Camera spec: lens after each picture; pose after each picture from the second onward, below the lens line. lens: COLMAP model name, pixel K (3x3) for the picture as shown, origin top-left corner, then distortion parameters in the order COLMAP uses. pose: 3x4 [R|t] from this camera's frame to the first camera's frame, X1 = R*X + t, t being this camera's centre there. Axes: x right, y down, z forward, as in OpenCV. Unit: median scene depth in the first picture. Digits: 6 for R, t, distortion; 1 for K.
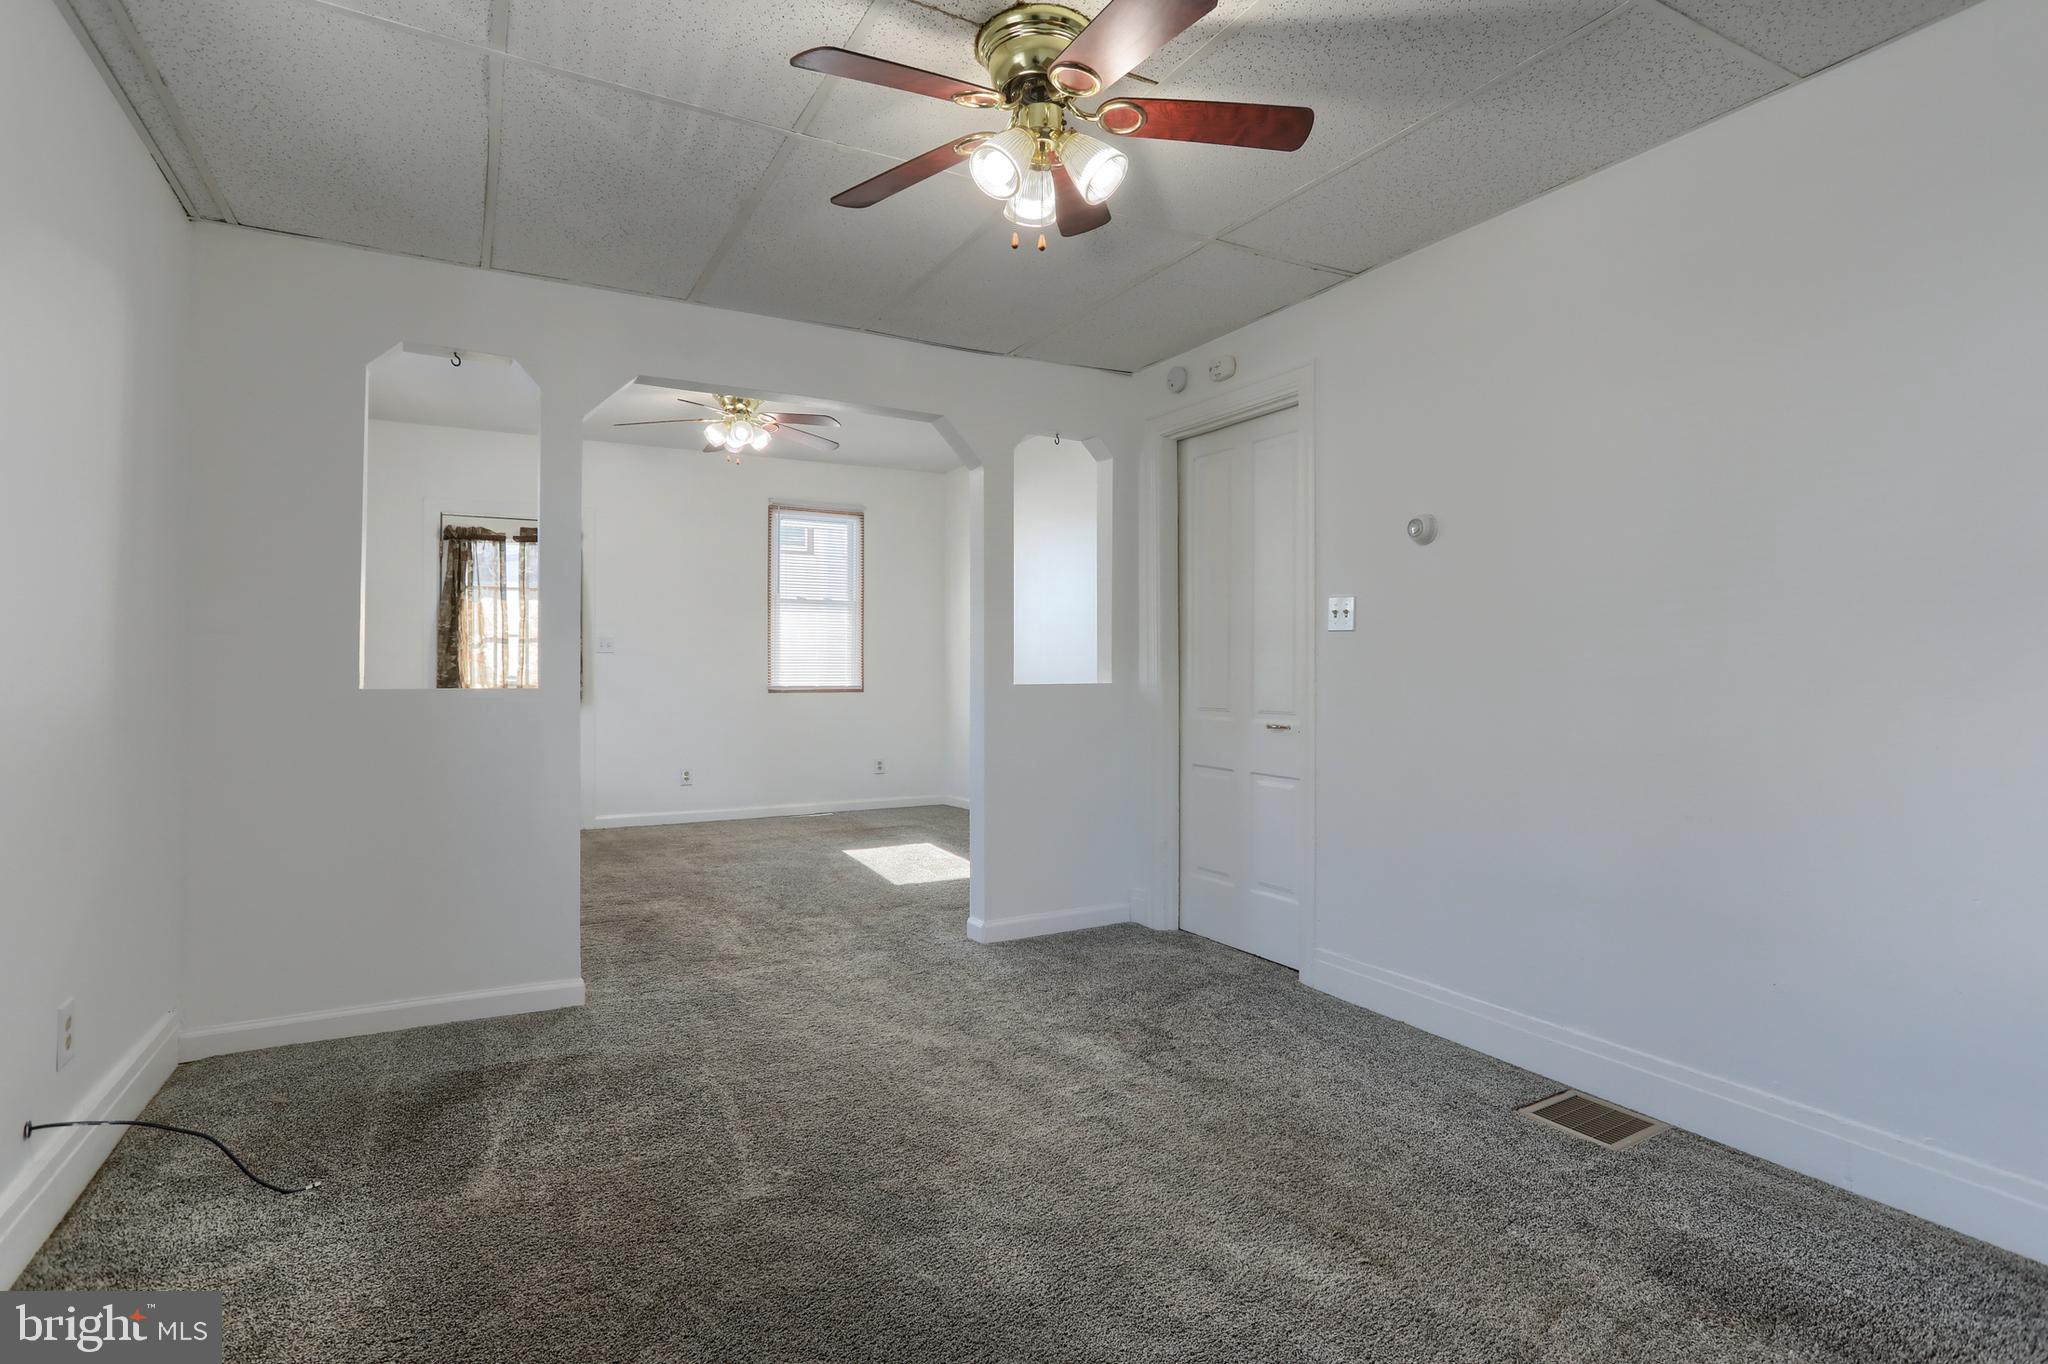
lens RADIAL K [[1013.9, 0, 1028.2], [0, 1013.9, 675.4], [0, 0, 1]] dist [-0.063619, 0.036977]
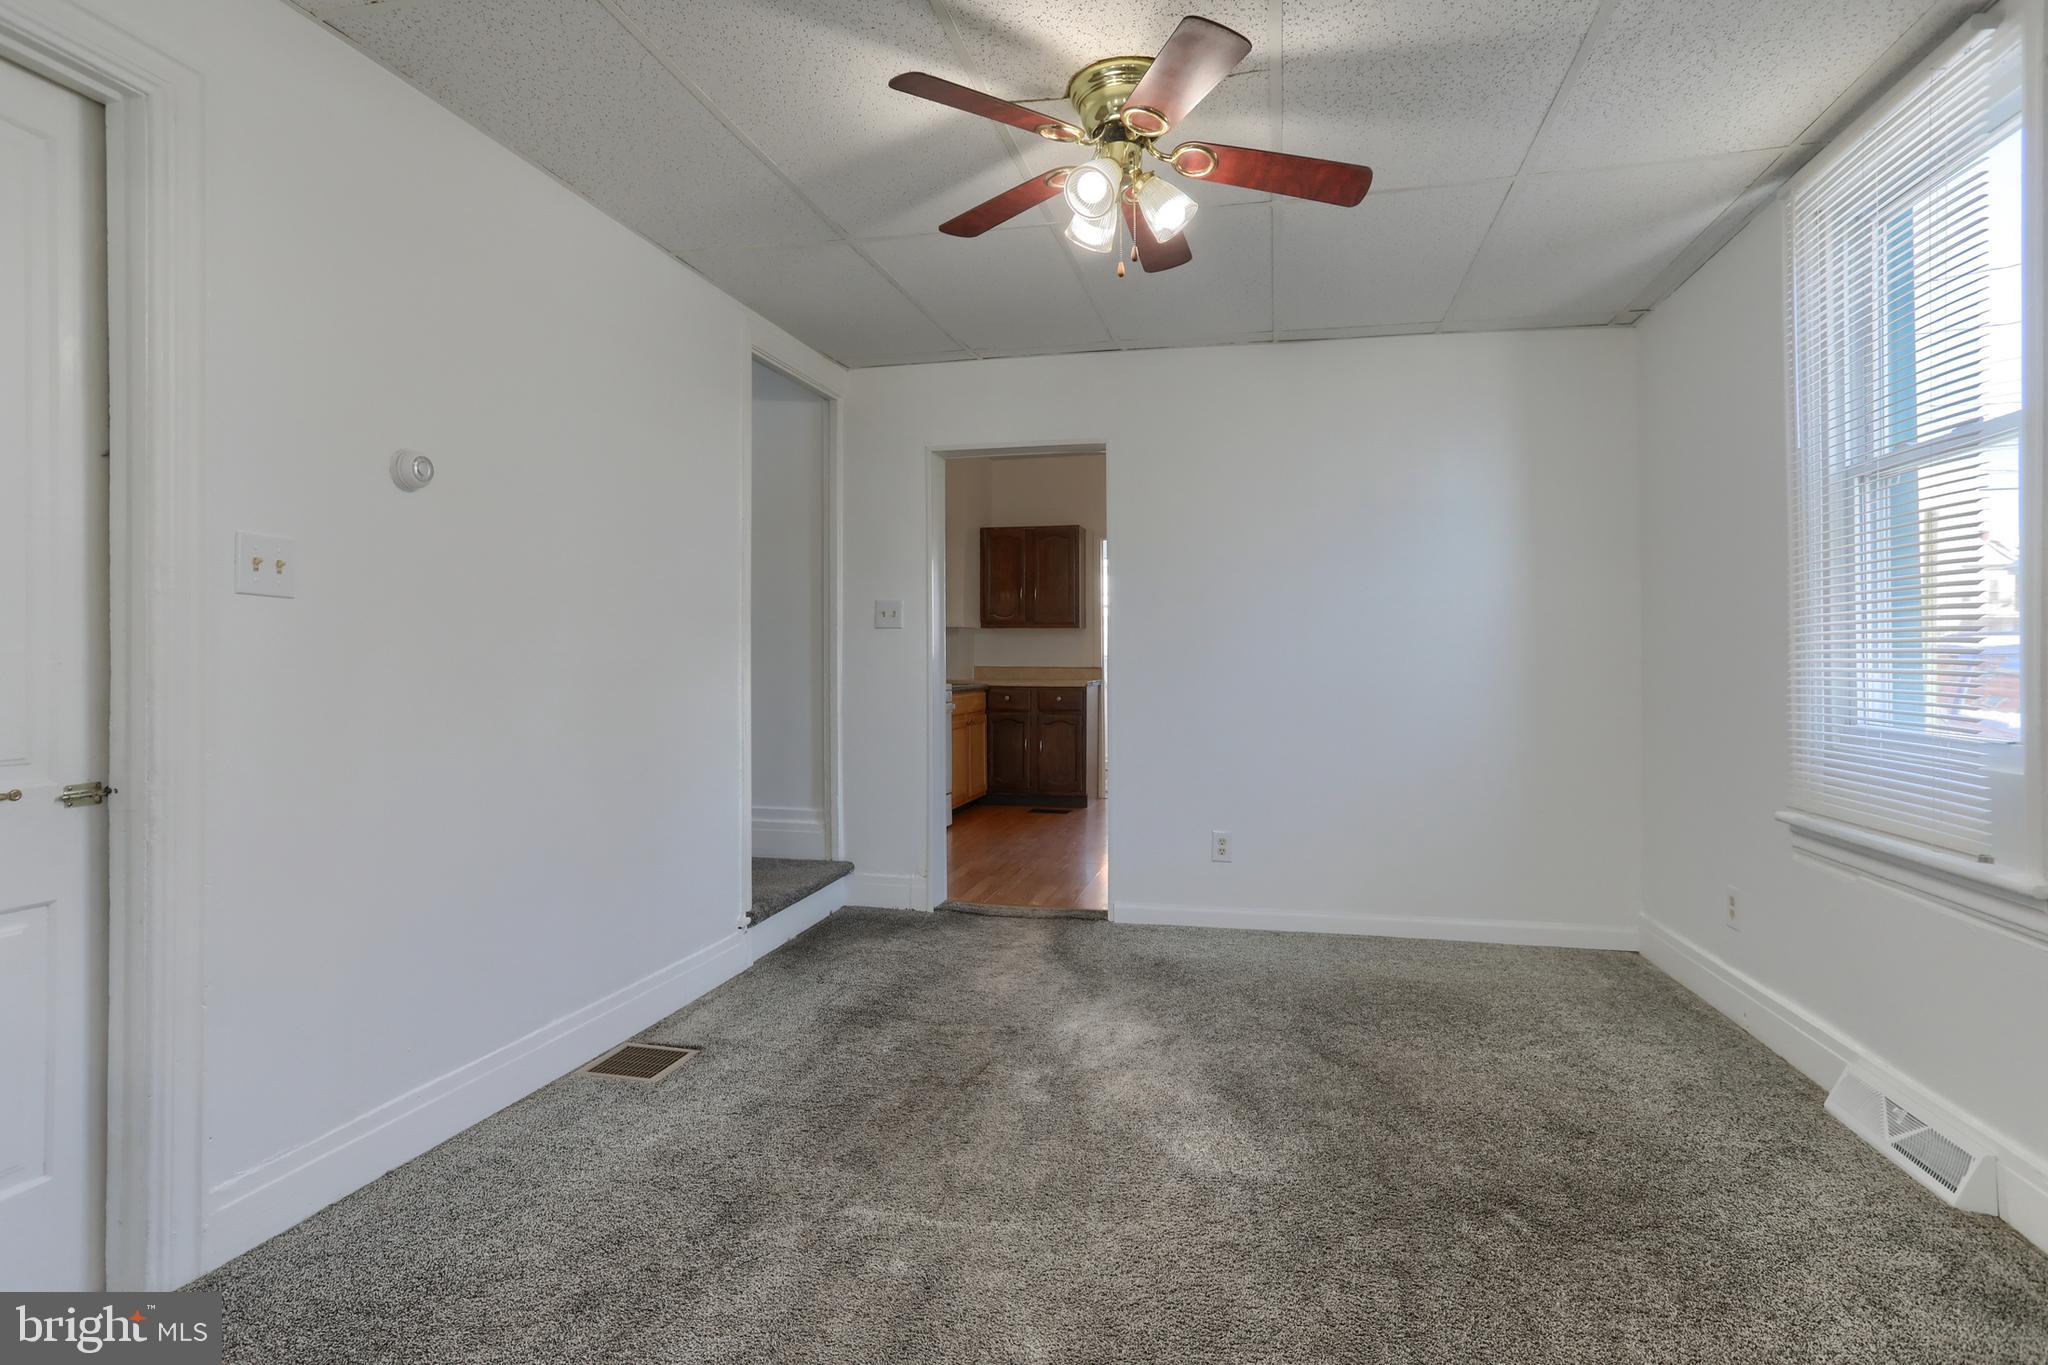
lens RADIAL K [[1039.1, 0, 1031.0], [0, 1039.1, 673.8], [0, 0, 1]] dist [-0.057526, 0.042130]
pose [[-0.727868, -0.004648, 0.685702, -0.209800], [0.006797, 0.999879, 0.013992, -0.002435], [-0.685684, 0.014845, -0.727748, 0.583434]]
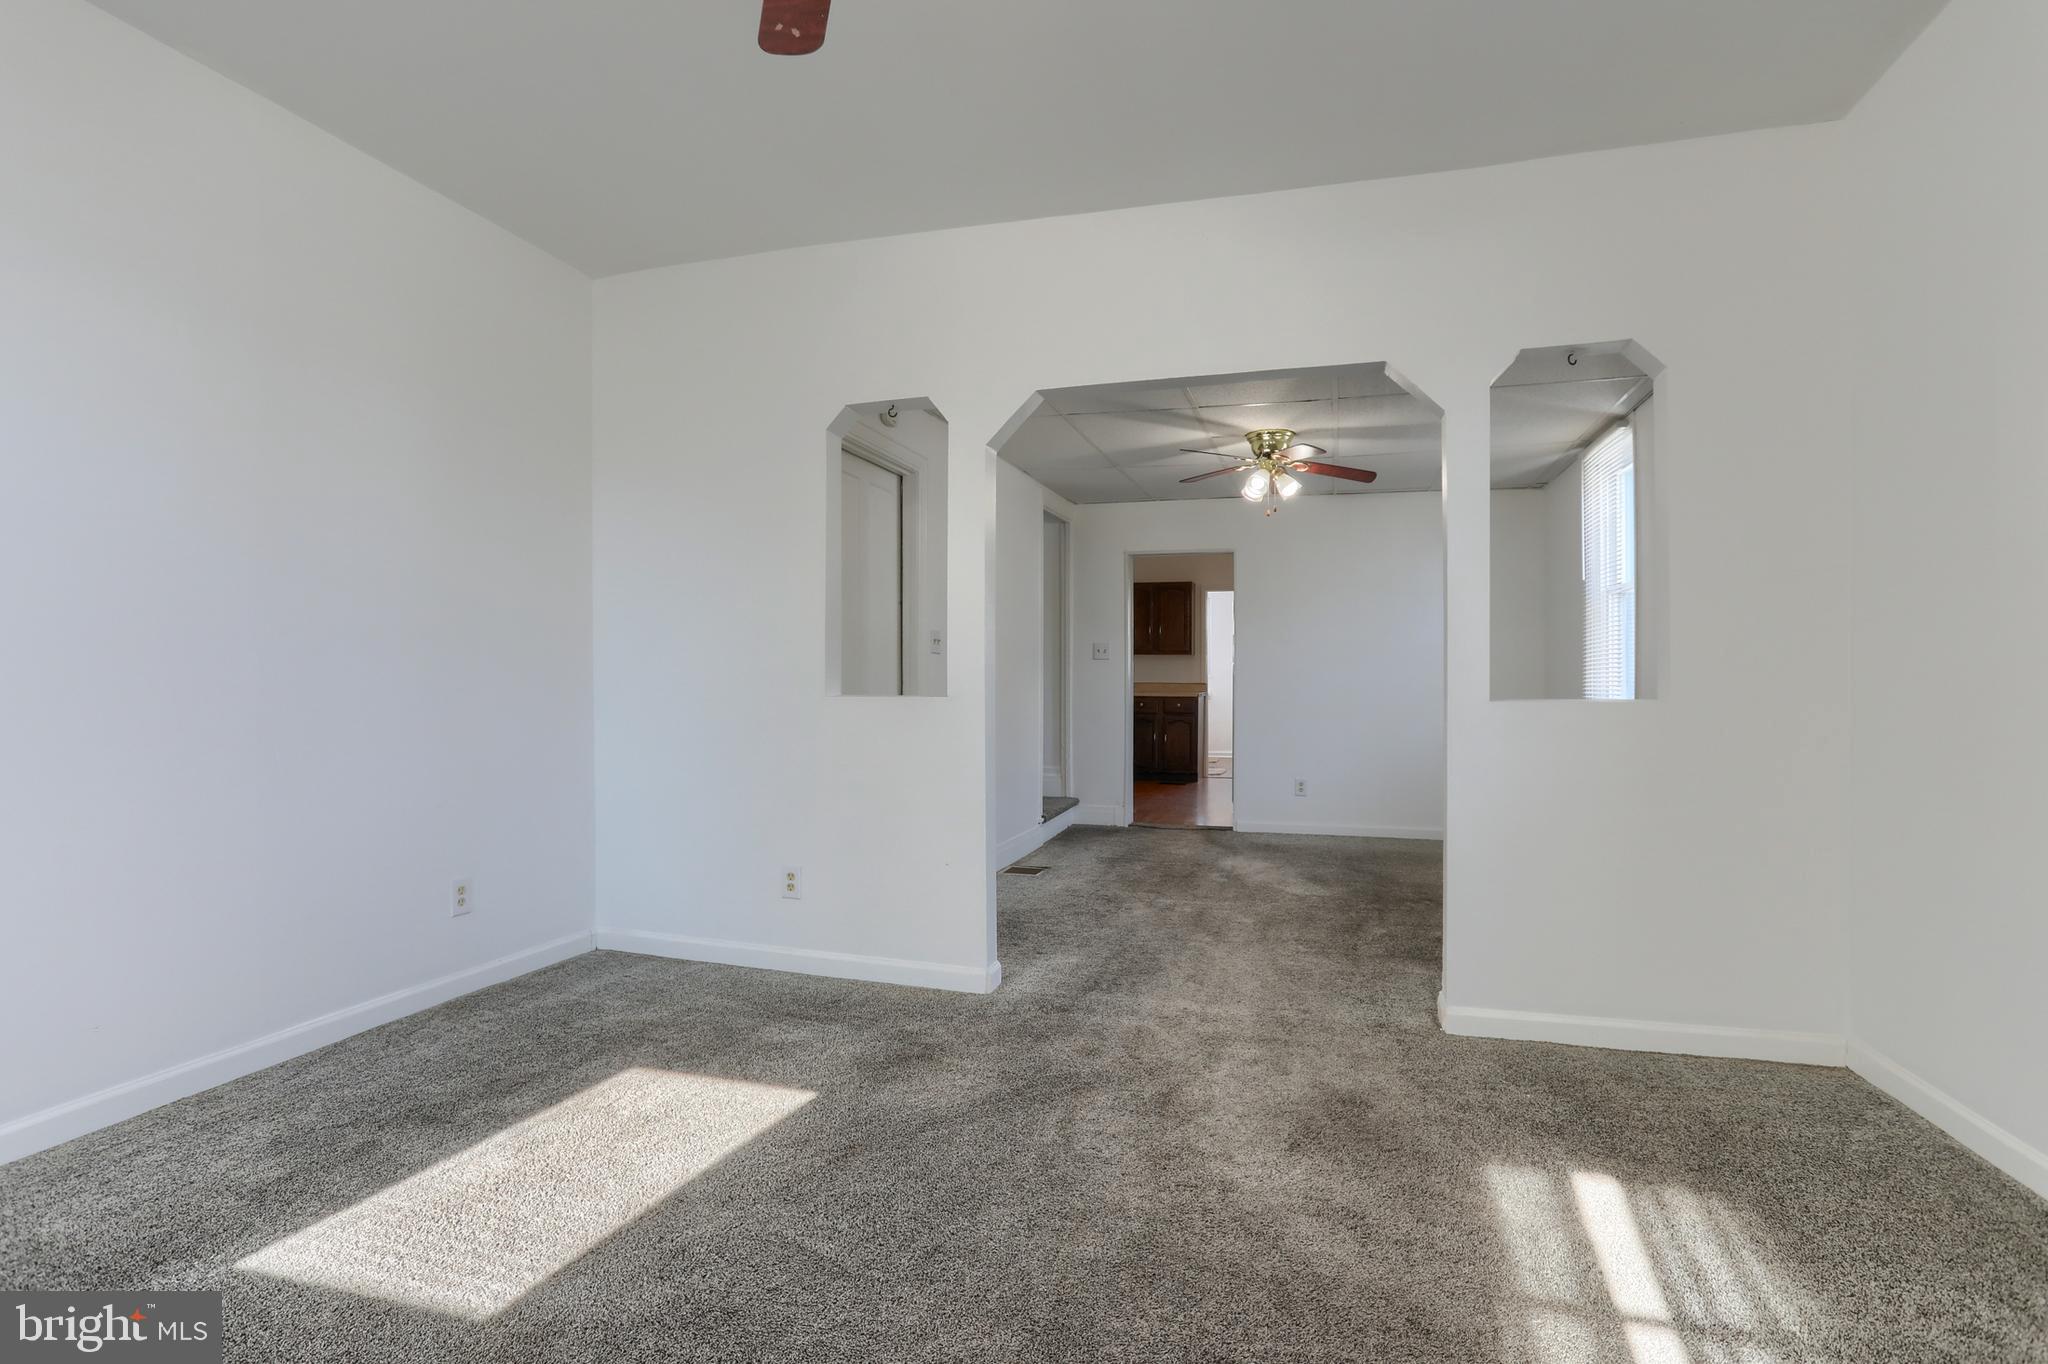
lens RADIAL K [[1013.9, 0, 1028.2], [0, 1013.9, 675.4], [0, 0, 1]] dist [-0.063619, 0.036977]
pose [[-0.684794, -0.000361, 0.728736, -0.449775], [-0.000203, 1.000000, 0.000304, -0.006026], [-0.728736, 0.000060, -0.684794, 1.000536]]
